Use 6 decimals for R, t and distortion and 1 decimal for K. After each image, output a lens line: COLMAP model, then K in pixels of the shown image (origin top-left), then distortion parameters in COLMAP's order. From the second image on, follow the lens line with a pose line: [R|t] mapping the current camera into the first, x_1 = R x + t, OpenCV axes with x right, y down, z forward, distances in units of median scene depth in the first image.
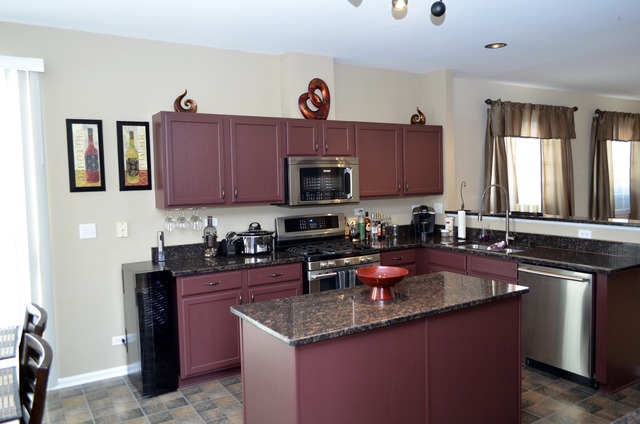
lens RADIAL K [[495.6, 0, 319.0], [0, 495.6, 215.0], [0, 0, 1]] dist [0.007798, -0.009826]
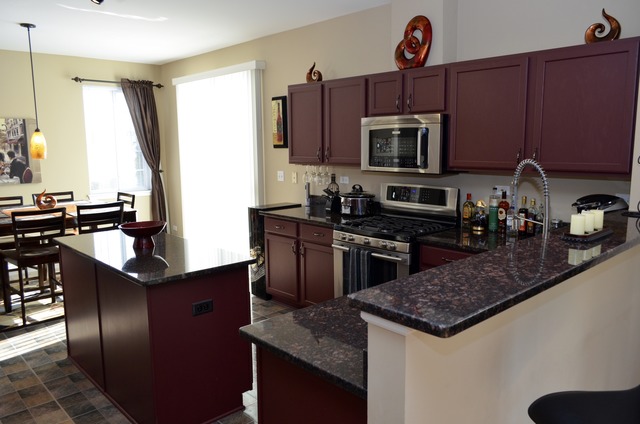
lens RADIAL K [[495.6, 0, 322.1], [0, 495.6, 211.7], [0, 0, 1]] dist [0.007798, -0.009826]
pose [[0.190686, 0.162735, -0.968068, 0.769552], [-0.056468, 0.986349, 0.154685, -0.075856], [0.980026, 0.025169, 0.197273, 0.679409]]
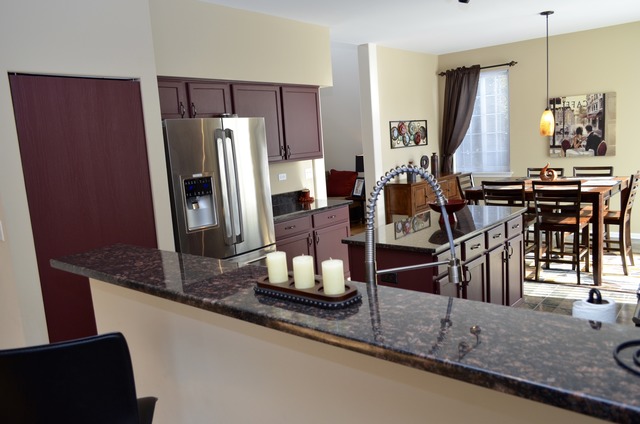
lens RADIAL K [[495.6, 0, 321.2], [0, 495.6, 210.9], [0, 0, 1]] dist [0.007798, -0.009826]
pose [[-0.946918, 0.135715, -0.291424, 0.484849], [0.075190, 0.974874, 0.209681, -0.098650], [0.312558, 0.176638, -0.933331, 1.225268]]
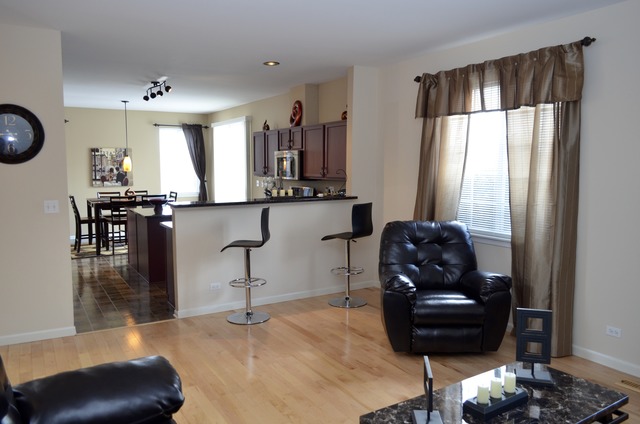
lens RADIAL K [[495.6, 0, 322.1], [0, 495.6, 212.8], [0, 0, 1]] dist [0.007798, -0.009826]
pose [[-0.014640, 0.126662, -0.991838, 1.560576], [-0.061537, 0.989950, 0.127329, -0.122940], [0.997997, 0.062899, -0.006699, 1.080350]]
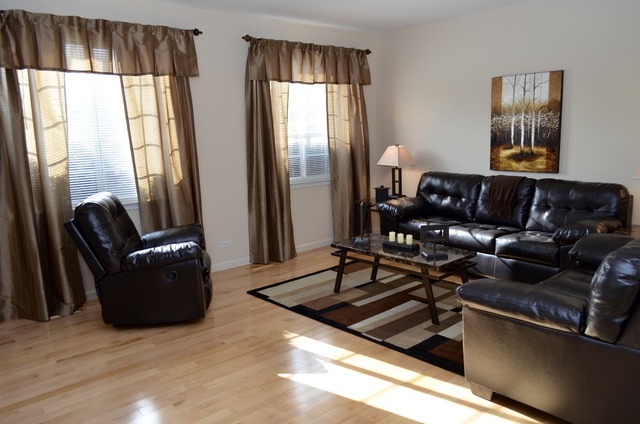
lens RADIAL K [[495.6, 0, 319.0], [0, 495.6, 212.8], [0, 0, 1]] dist [0.007798, -0.009826]
pose [[0.968339, -0.058459, 0.242698, 0.301257], [0.035121, 0.994428, 0.099399, -0.017037], [-0.247156, -0.087728, 0.964996, 0.167491]]
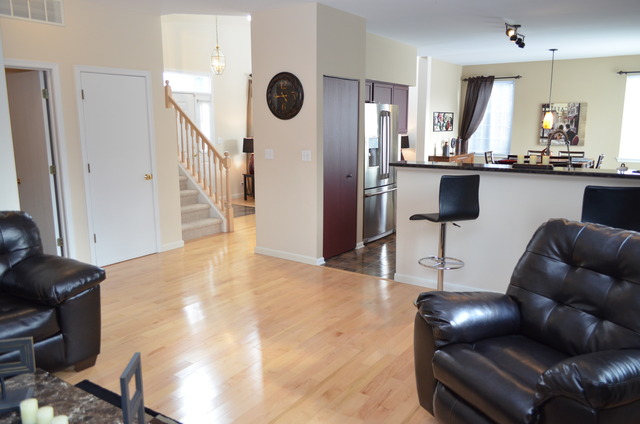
lens RADIAL K [[495.6, 0, 324.5], [0, 495.6, 208.7], [0, 0, 1]] dist [0.007798, -0.009826]
pose [[-0.914569, 0.098191, -0.392330, 1.067479], [0.002826, 0.971607, 0.236584, -0.131090], [0.404421, 0.215264, -0.888879, 1.590054]]
